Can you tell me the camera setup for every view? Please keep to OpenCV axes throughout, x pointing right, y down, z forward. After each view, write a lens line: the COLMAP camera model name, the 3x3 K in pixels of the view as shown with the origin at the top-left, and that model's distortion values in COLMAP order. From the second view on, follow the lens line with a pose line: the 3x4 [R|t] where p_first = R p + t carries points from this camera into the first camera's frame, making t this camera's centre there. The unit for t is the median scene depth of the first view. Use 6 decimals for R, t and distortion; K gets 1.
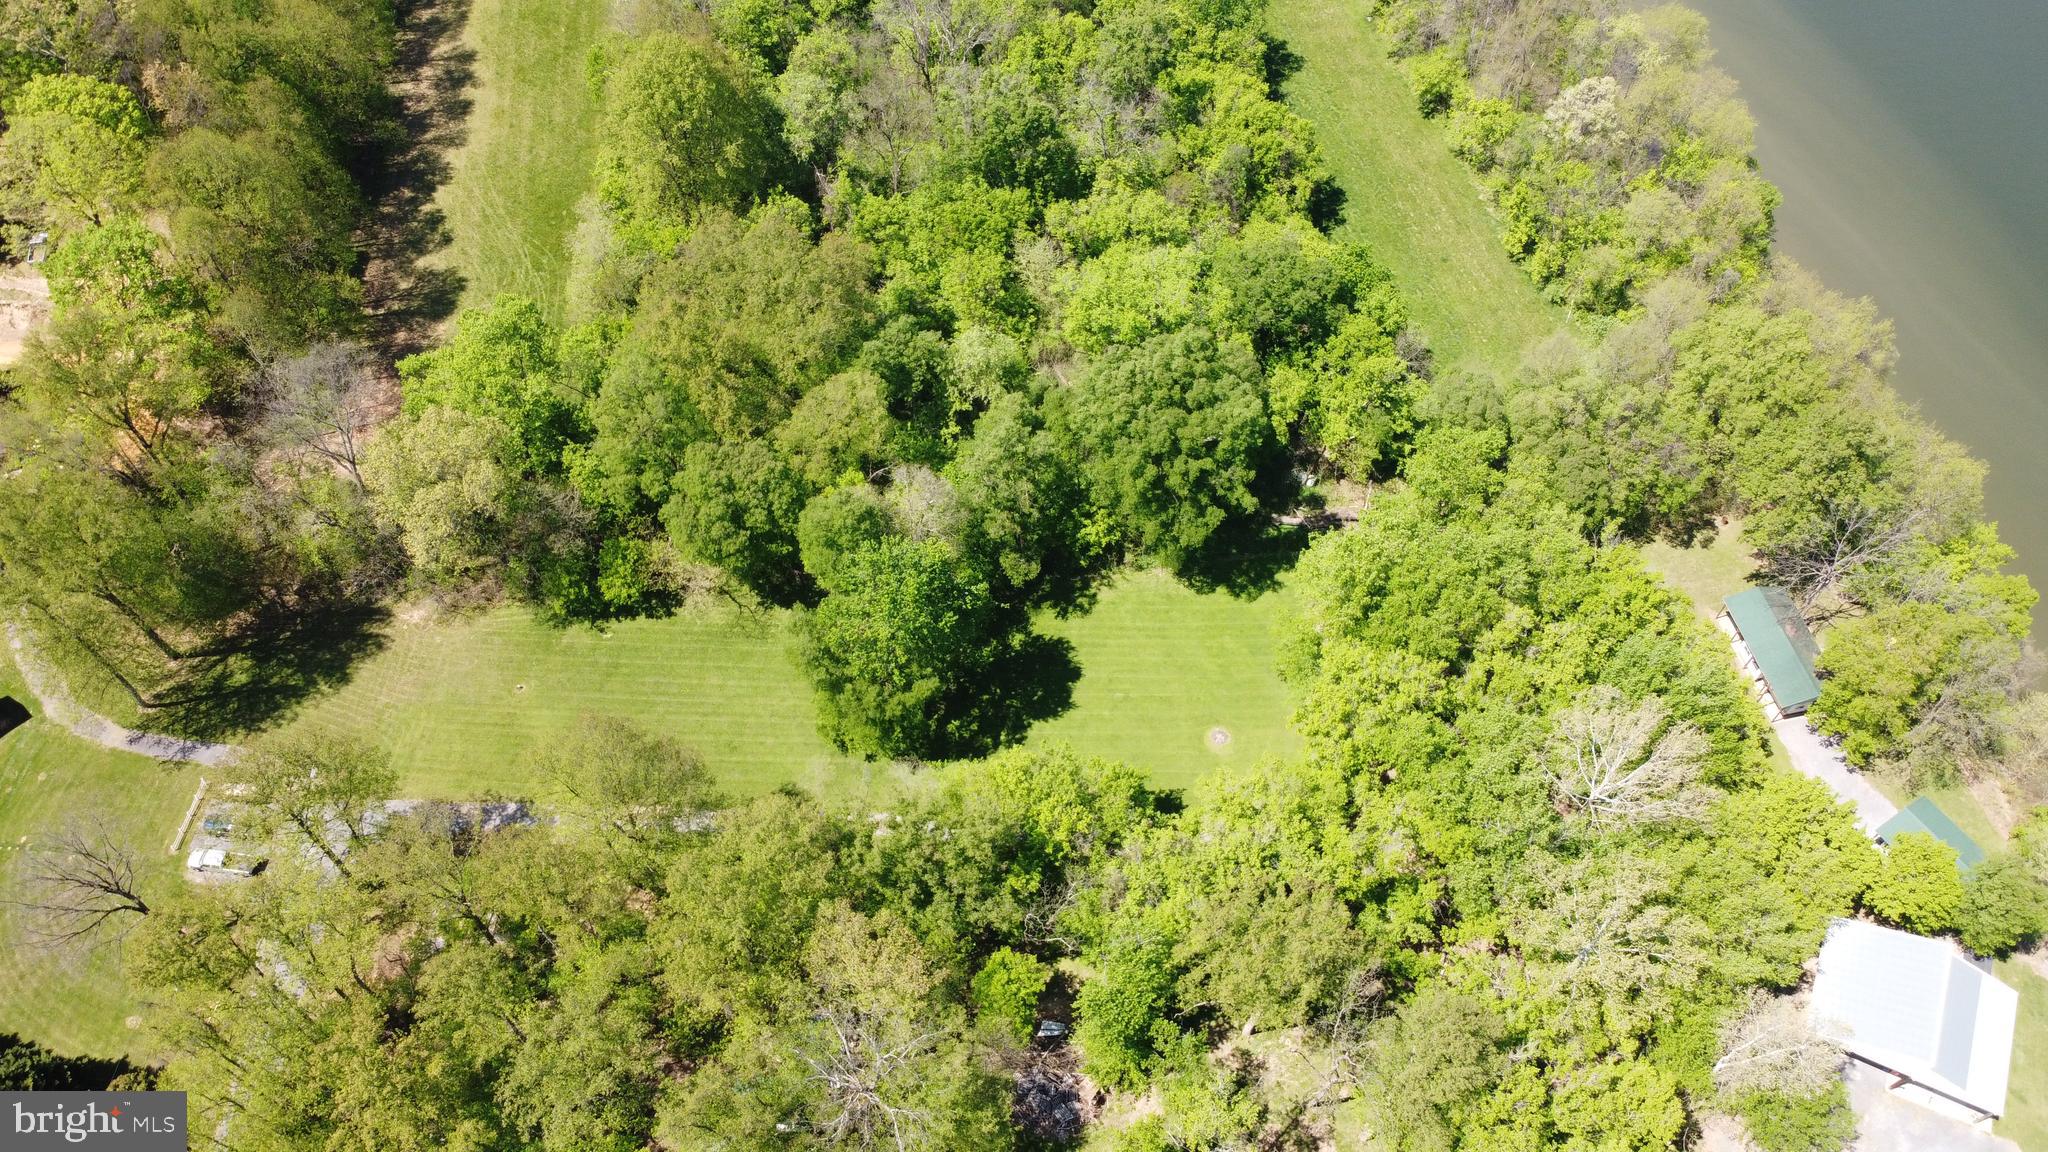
lens RADIAL K [[1518.2, 0, 1021.4], [0, 1518.2, 582.9], [0, 0, 1]] dist [-0.003337, -0.011312]
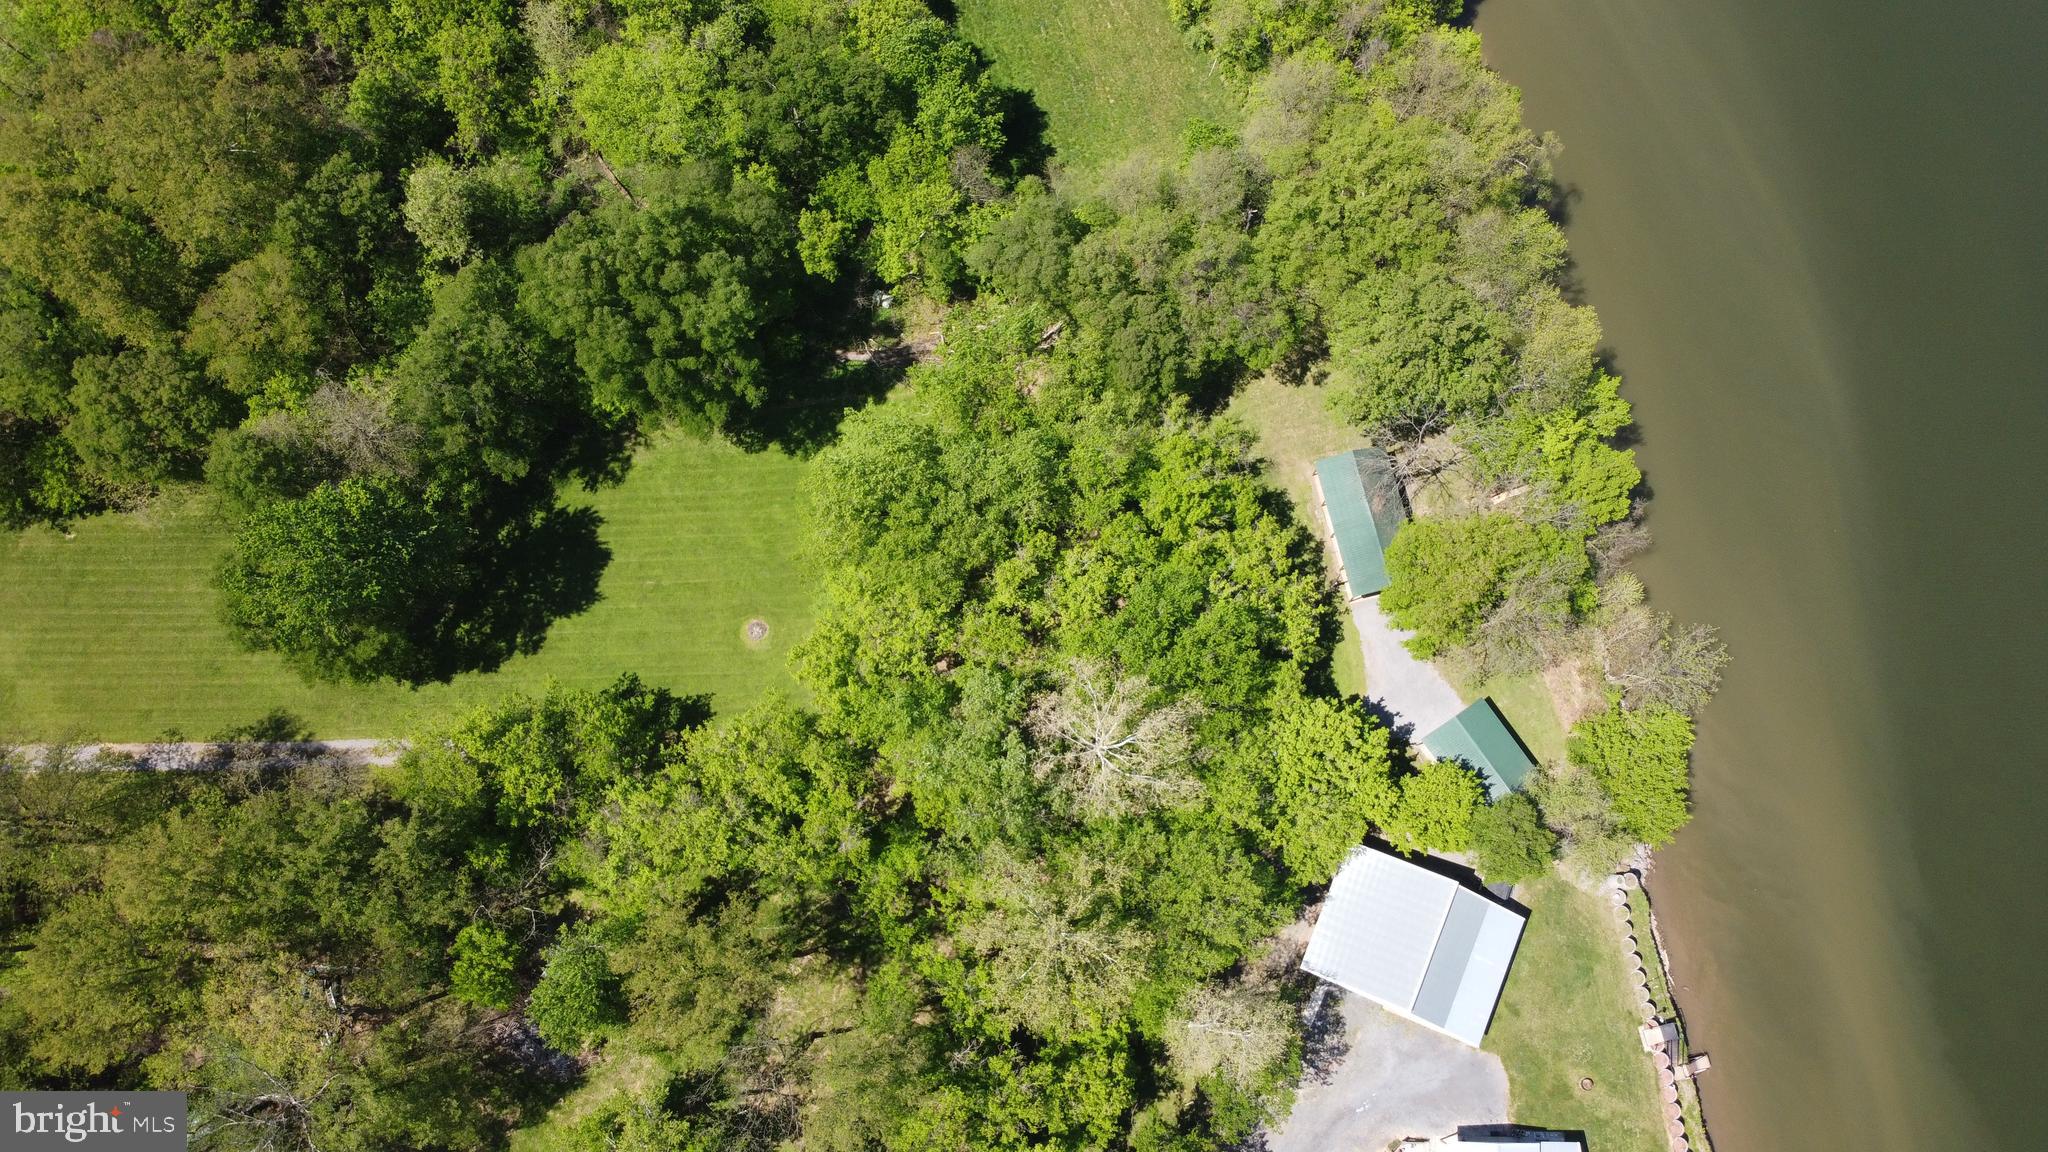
lens RADIAL K [[1518.2, 0, 1039.5], [0, 1518.2, 583.9], [0, 0, 1]] dist [-0.003337, -0.011312]
pose [[0.999284, -0.030431, 0.022504, 0.275442], [0.020232, 0.931997, 0.361900, -0.249231], [-0.031986, -0.361185, 0.931945, 0.140352]]
